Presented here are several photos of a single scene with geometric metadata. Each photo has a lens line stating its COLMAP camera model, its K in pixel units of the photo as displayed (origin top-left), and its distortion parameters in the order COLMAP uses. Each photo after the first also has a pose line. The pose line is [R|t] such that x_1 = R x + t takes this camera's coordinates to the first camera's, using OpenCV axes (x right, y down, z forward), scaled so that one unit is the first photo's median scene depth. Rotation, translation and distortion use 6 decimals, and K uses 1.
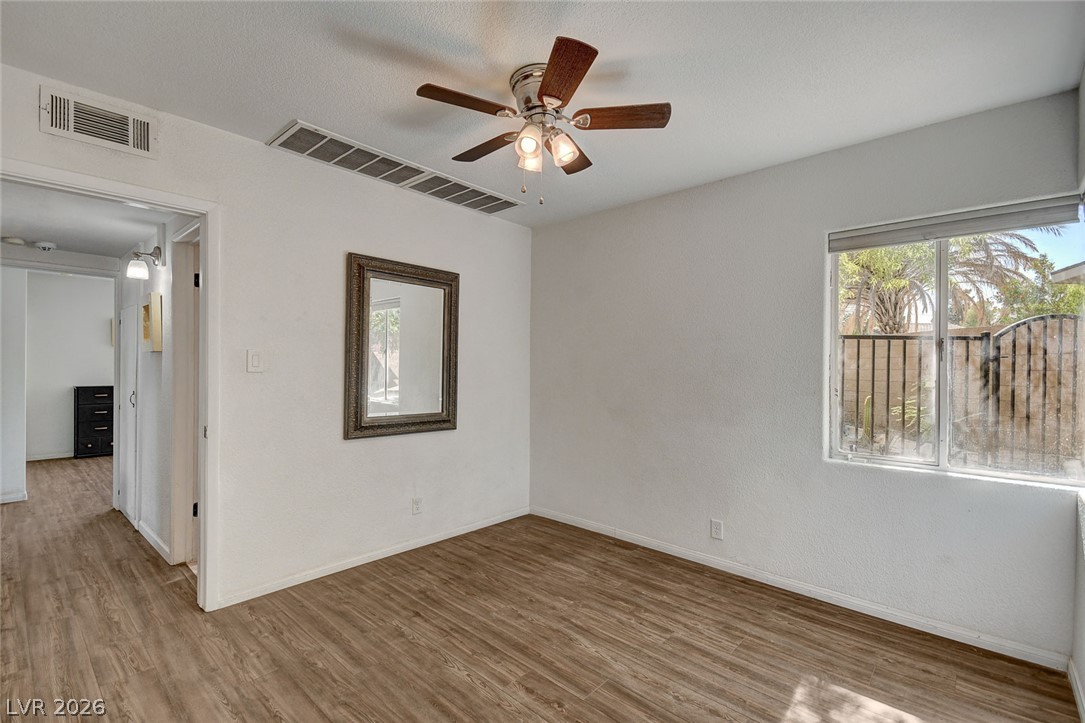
lens RADIAL K [[471.6, 0, 535.2], [0, 471.6, 368.8], [0, 0, 1]] dist [0.028290, -0.016705]
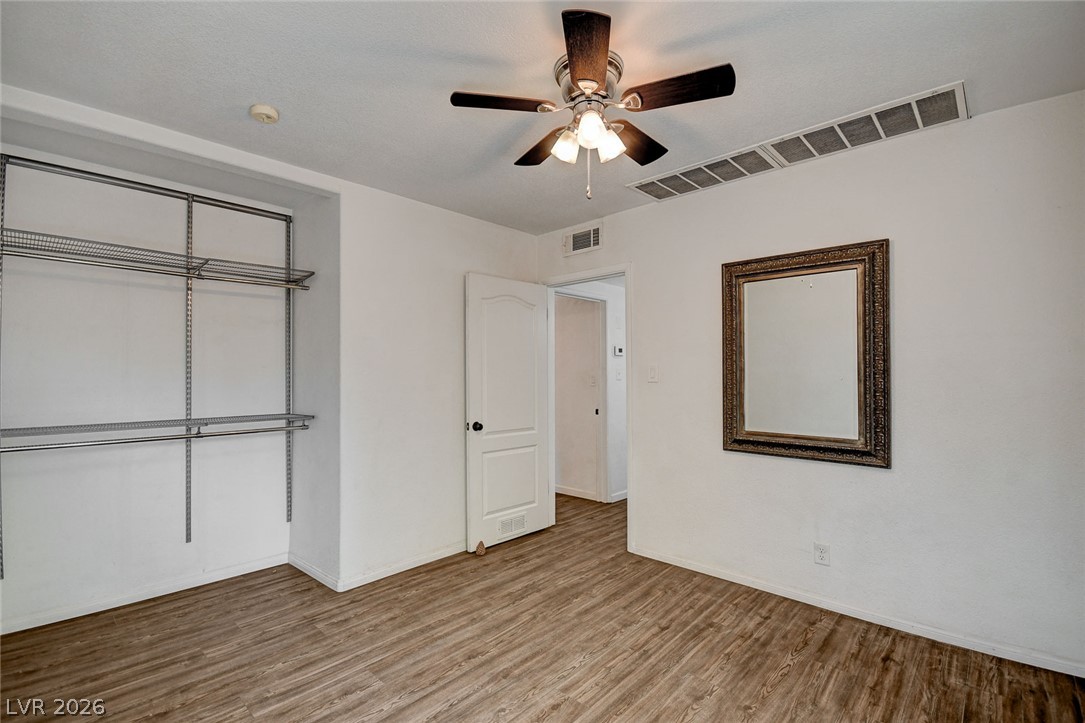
lens RADIAL K [[485.4, 0, 542.1], [0, 485.4, 368.1], [0, 0, 1]] dist [-0.028776, -0.000238]
pose [[0.004281, -0.025087, -0.999676, 0.704058], [-0.000370, 0.999685, -0.025089, 0.001922], [0.999991, 0.000477, 0.004271, 0.687542]]
